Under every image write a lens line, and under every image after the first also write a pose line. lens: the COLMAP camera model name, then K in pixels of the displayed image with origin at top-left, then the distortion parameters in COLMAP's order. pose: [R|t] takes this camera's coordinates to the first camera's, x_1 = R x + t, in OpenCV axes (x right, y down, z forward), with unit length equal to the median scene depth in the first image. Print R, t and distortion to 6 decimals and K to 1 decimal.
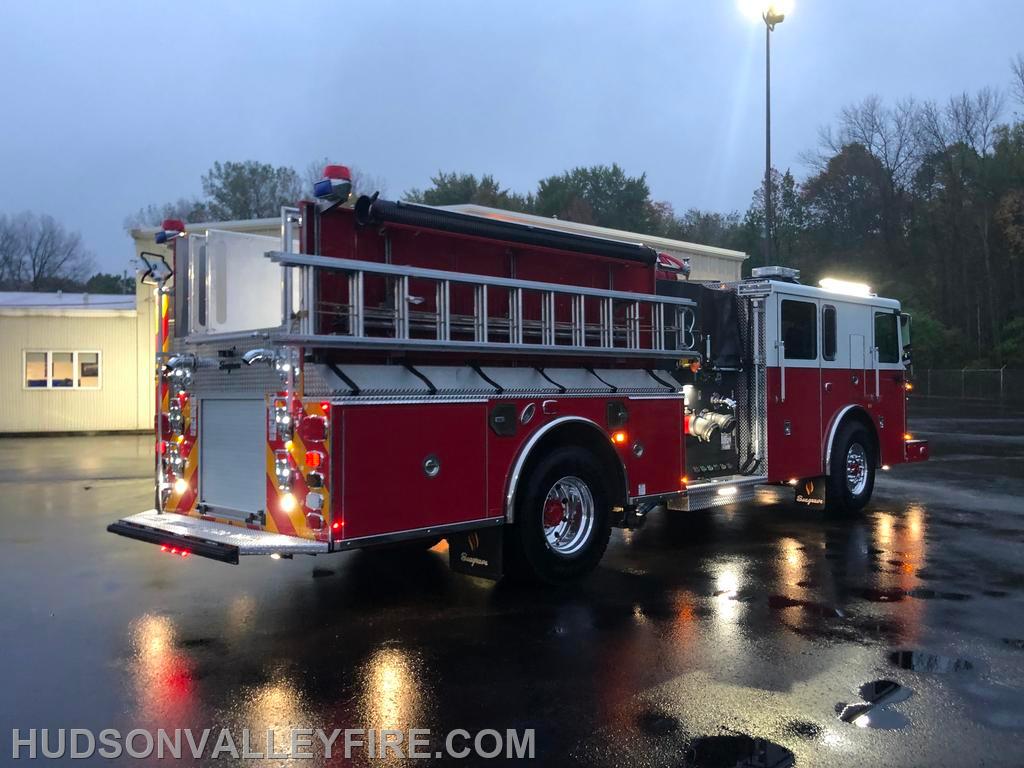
lens RADIAL K [[919.1, 0, 512.0], [0, 919.1, 384.0], [0, 0, 1]] dist [0.028032, -0.002957]
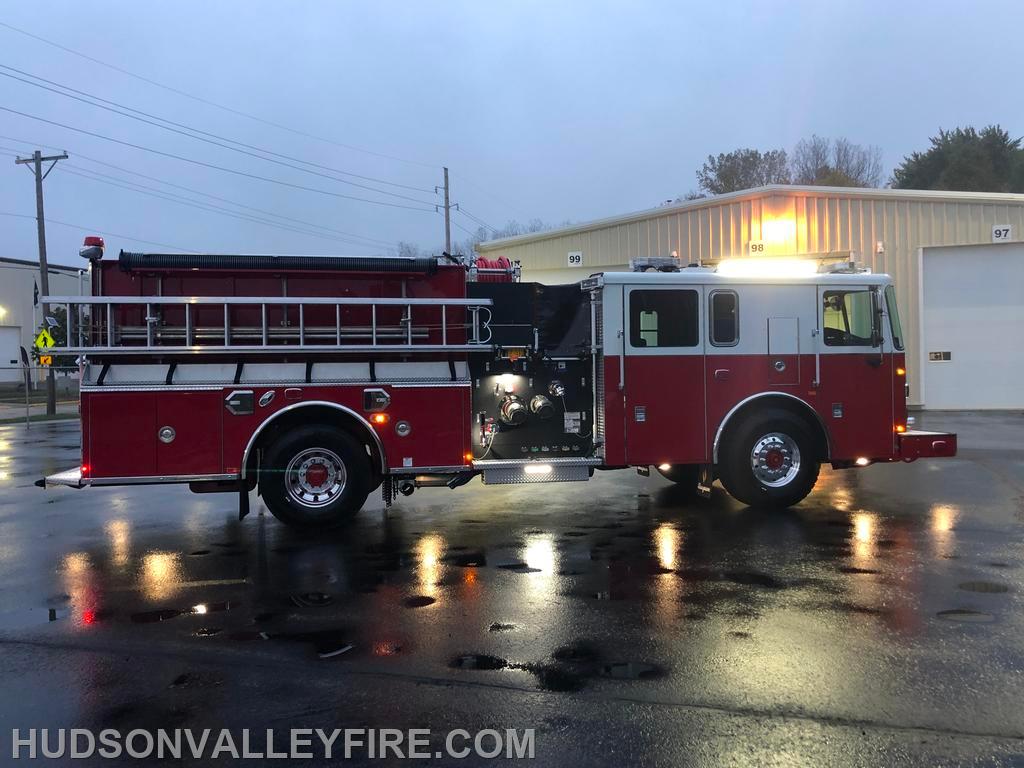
lens RADIAL K [[919.1, 0, 512.0], [0, 919.1, 384.0], [0, 0, 1]] dist [0.028032, -0.002957]
pose [[0.818954, -0.000095, -0.573859, 0.741129], [0.011239, 0.999811, 0.015874, -0.004191], [0.573749, -0.019450, 0.818800, 0.074267]]
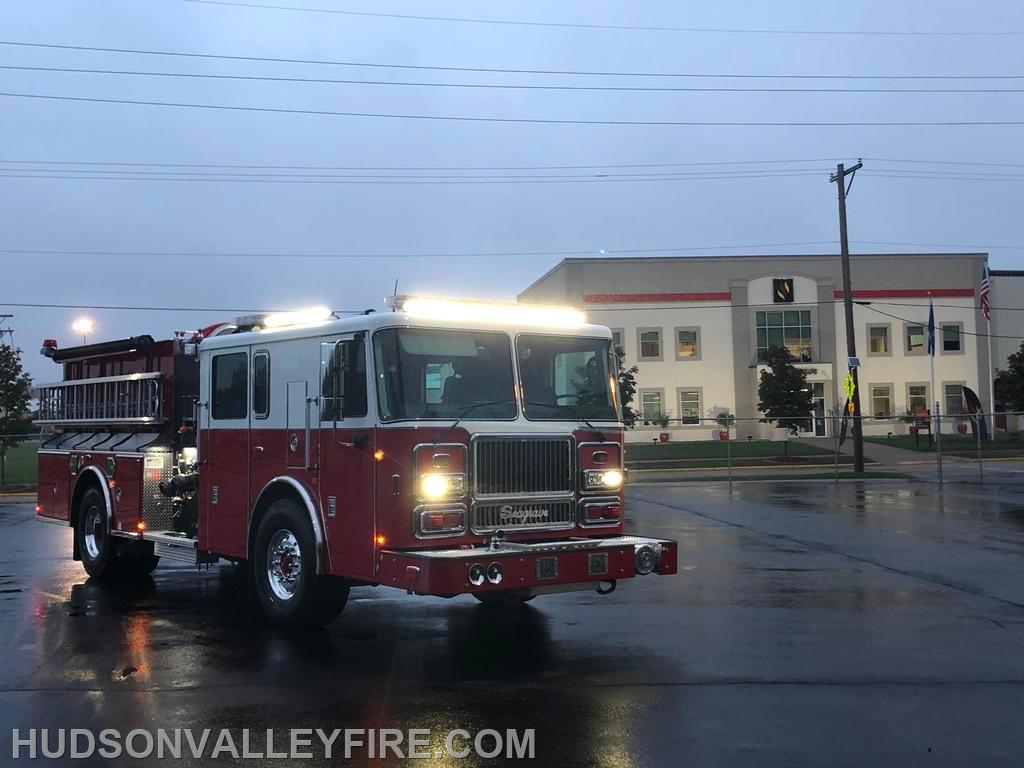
lens RADIAL K [[1271.8, 0, 512.0], [0, 1271.8, 384.0], [0, 0, 1]] dist [0.004652, 0.001109]
pose [[-0.161387, -0.028414, -0.986482, 1.443830], [0.010806, 0.999475, -0.030556, -0.020425], [0.986832, -0.015591, -0.160995, 1.436509]]
